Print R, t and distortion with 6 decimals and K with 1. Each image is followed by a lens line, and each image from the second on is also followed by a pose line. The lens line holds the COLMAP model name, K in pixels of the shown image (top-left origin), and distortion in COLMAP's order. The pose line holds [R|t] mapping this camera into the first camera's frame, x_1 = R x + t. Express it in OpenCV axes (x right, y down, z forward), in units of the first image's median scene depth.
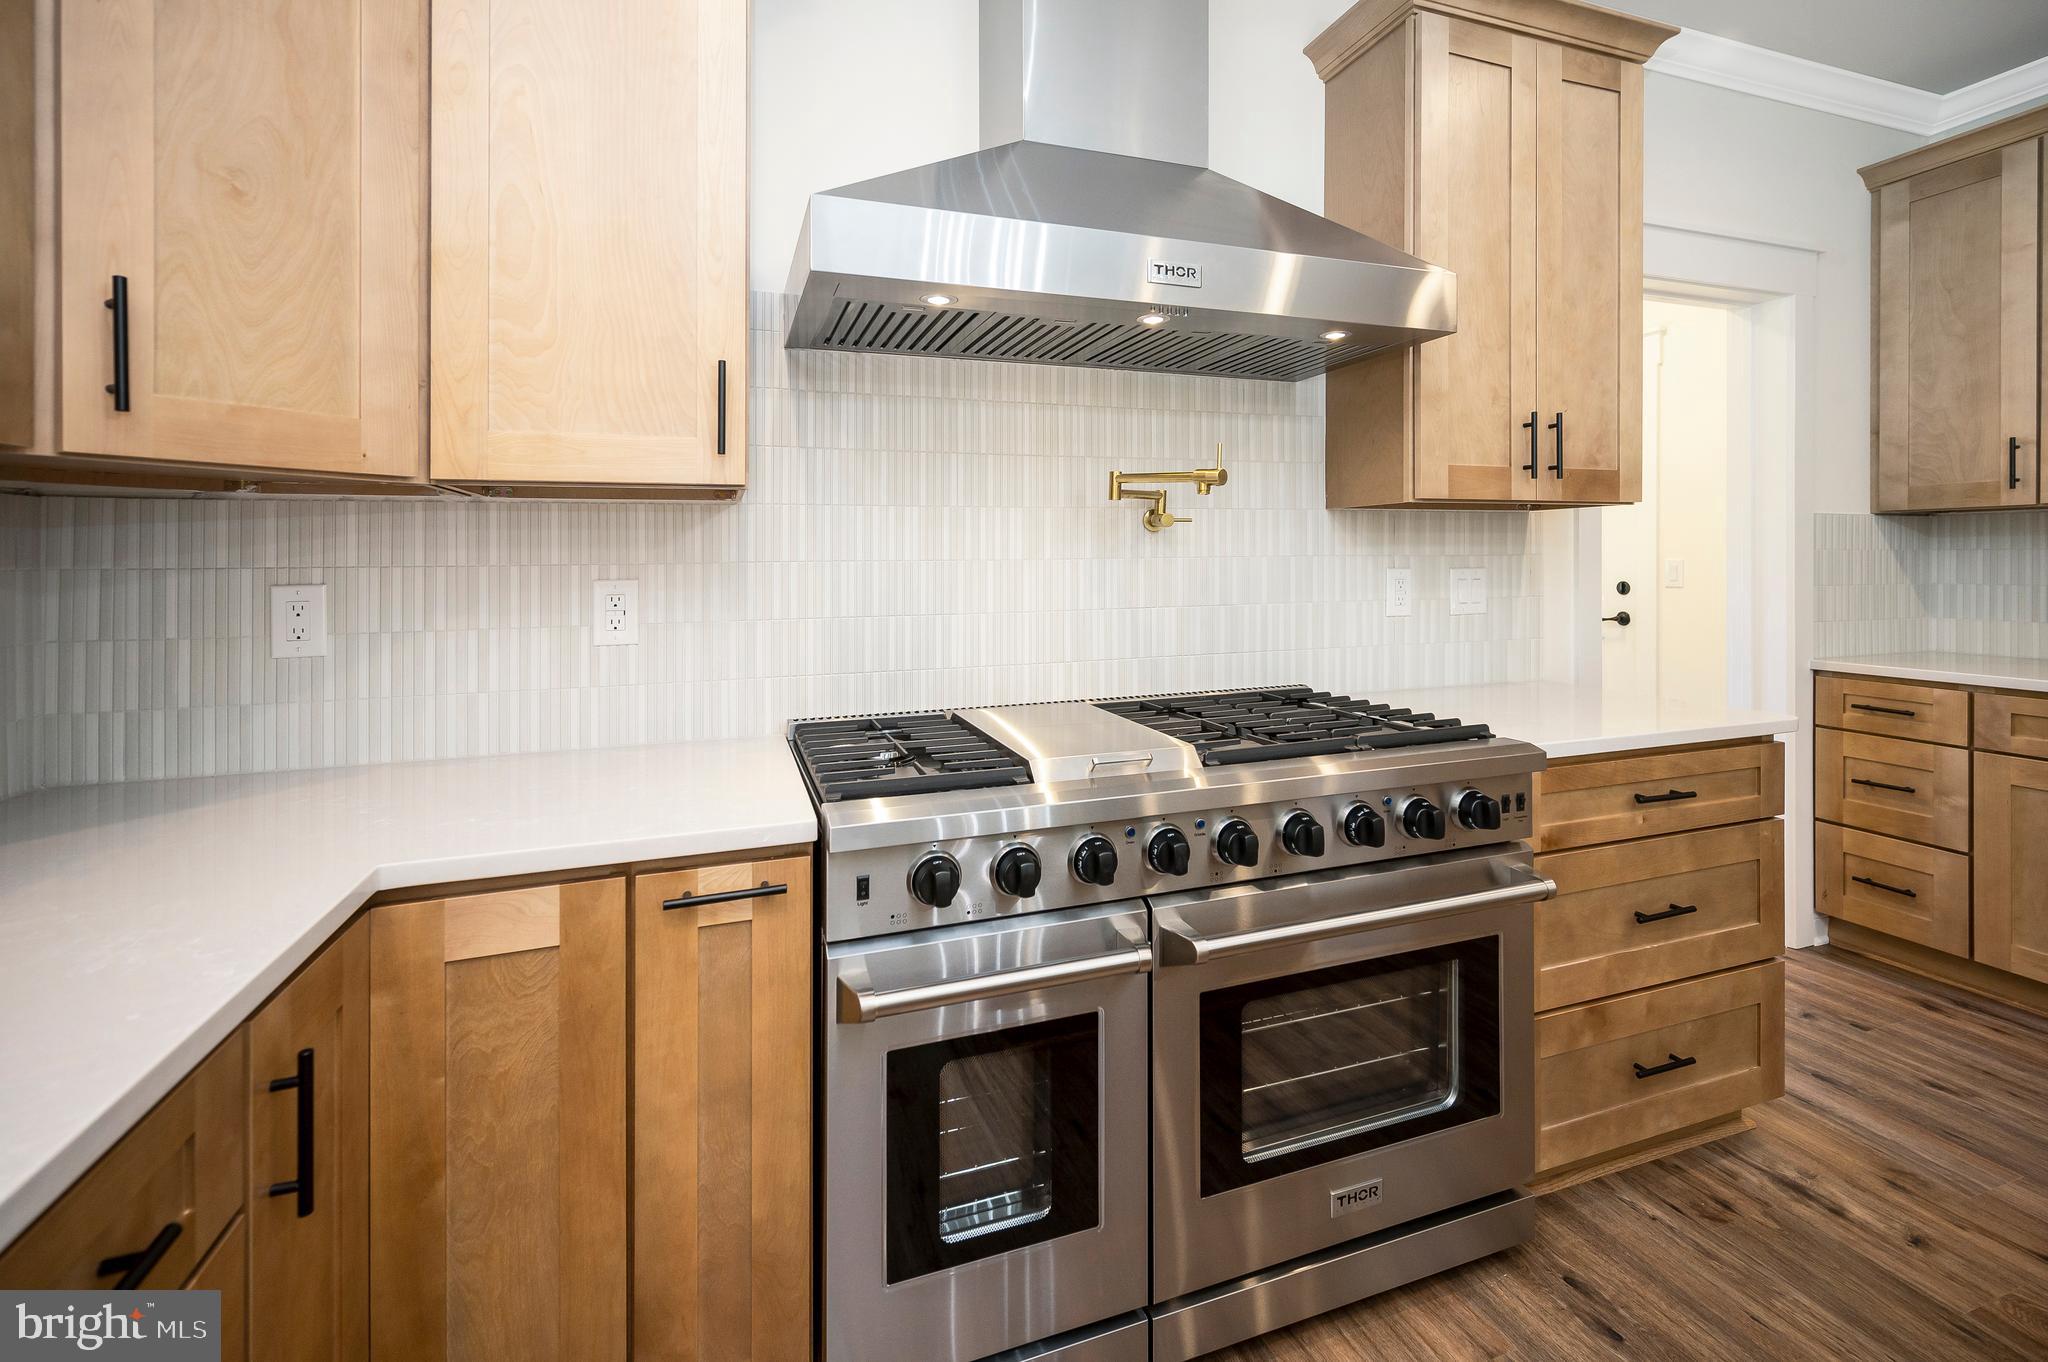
lens RADIAL K [[754.3, 0, 963.5], [0, 754.3, 534.9], [0, 0, 1]] dist [-0.002350, -0.000164]
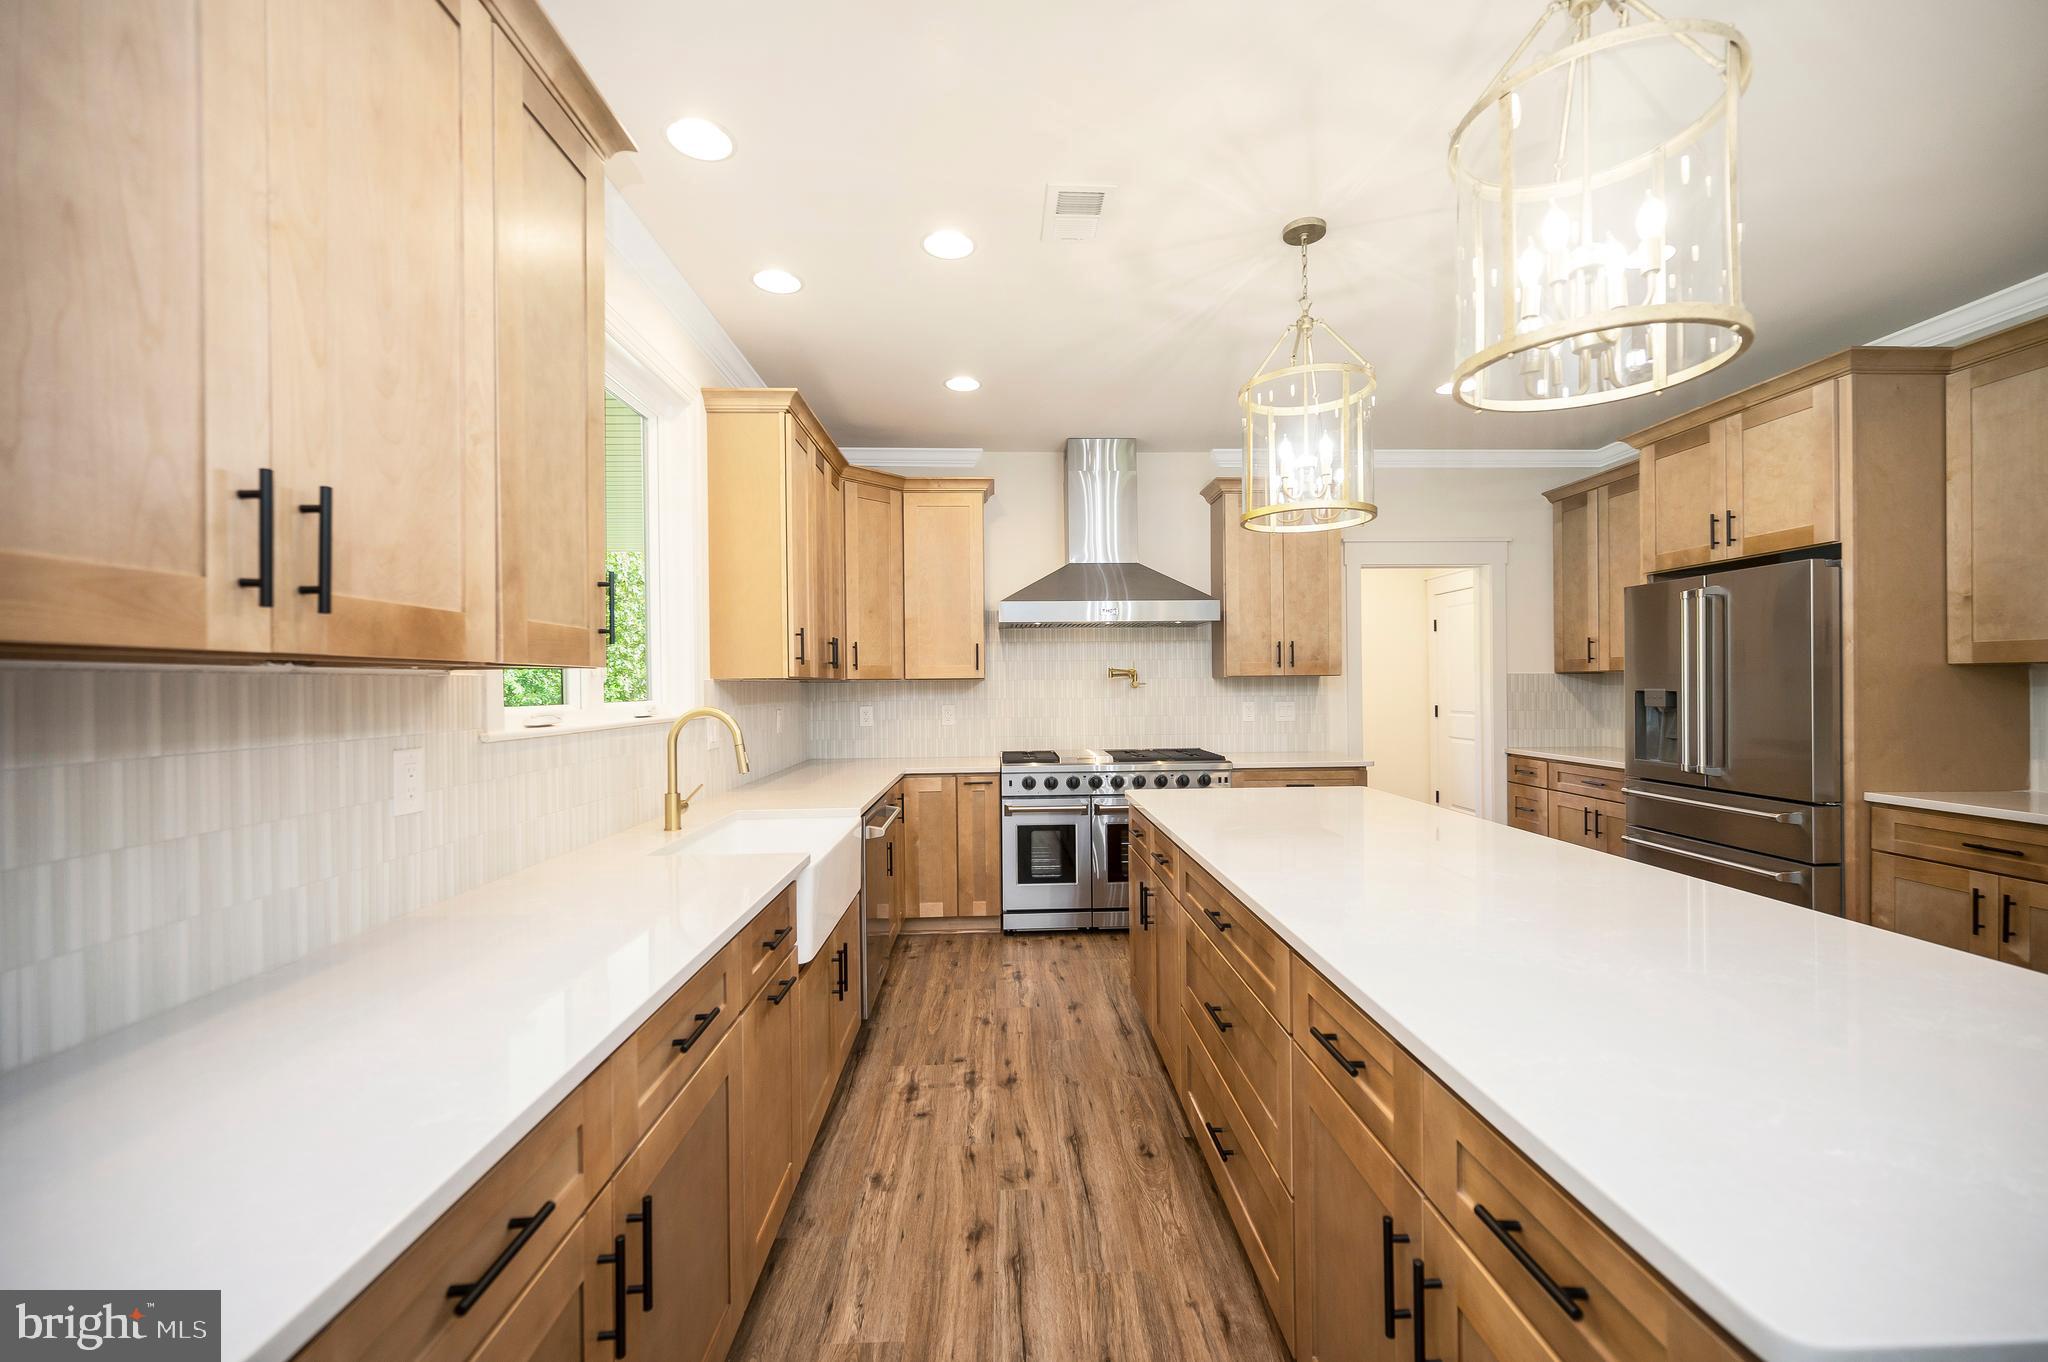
lens RADIAL K [[816.4, 0, 1028.5], [0, 816.4, 685.3], [0, 0, 1]] dist [0.002861, -0.000806]
pose [[0.958585, -0.000779, -0.284804, 1.046931], [0.011913, 0.999231, 0.037364, -0.182059], [0.284556, -0.039209, 0.957857, -2.722367]]
